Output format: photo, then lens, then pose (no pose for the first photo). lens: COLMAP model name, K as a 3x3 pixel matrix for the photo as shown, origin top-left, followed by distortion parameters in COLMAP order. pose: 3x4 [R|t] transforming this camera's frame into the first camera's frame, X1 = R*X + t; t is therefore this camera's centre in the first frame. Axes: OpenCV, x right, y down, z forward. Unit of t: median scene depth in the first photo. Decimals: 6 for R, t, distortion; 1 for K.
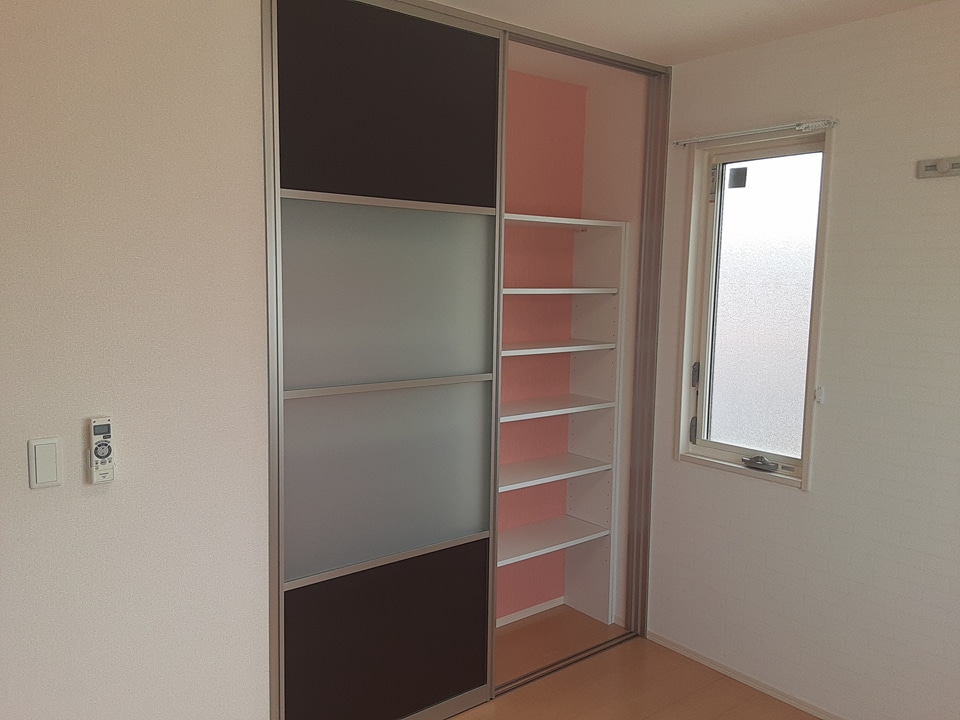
lens RADIAL K [[770.0, 0, 480.0], [0, 770.0, 360.0], [0, 0, 1]] dist [0.107112, -0.142664]
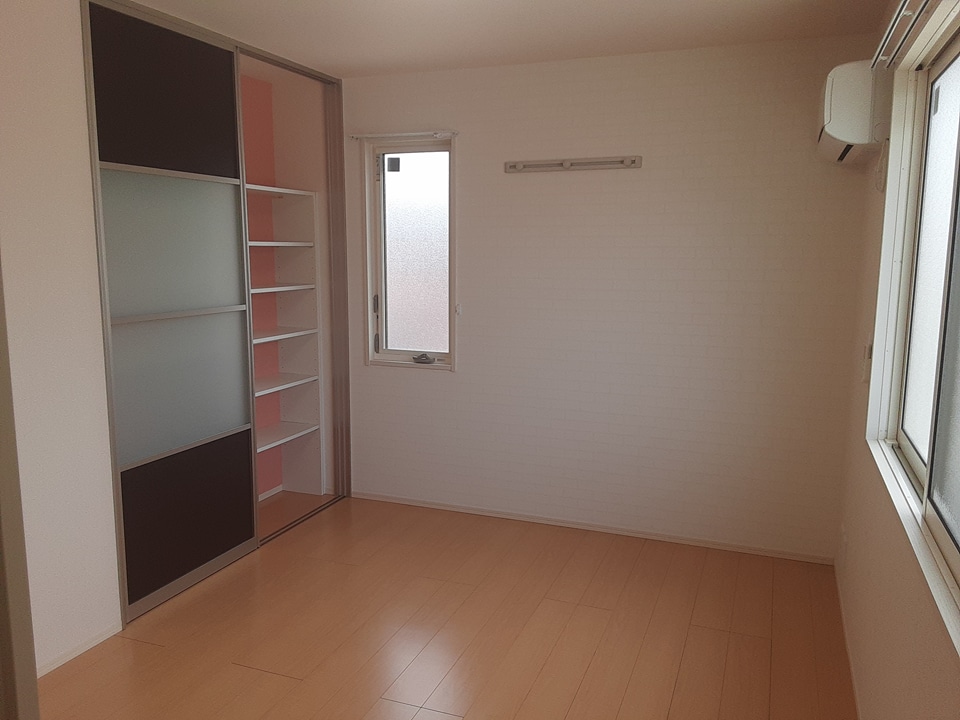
lens RADIAL K [[770.0, 0, 480.0], [0, 770.0, 360.0], [0, 0, 1]] dist [0.107112, -0.142664]
pose [[0.863294, -0.084090, 0.497647, -0.271999], [0.063514, 0.996284, 0.058167, 0.052125], [-0.500689, -0.018607, 0.865427, -0.320556]]
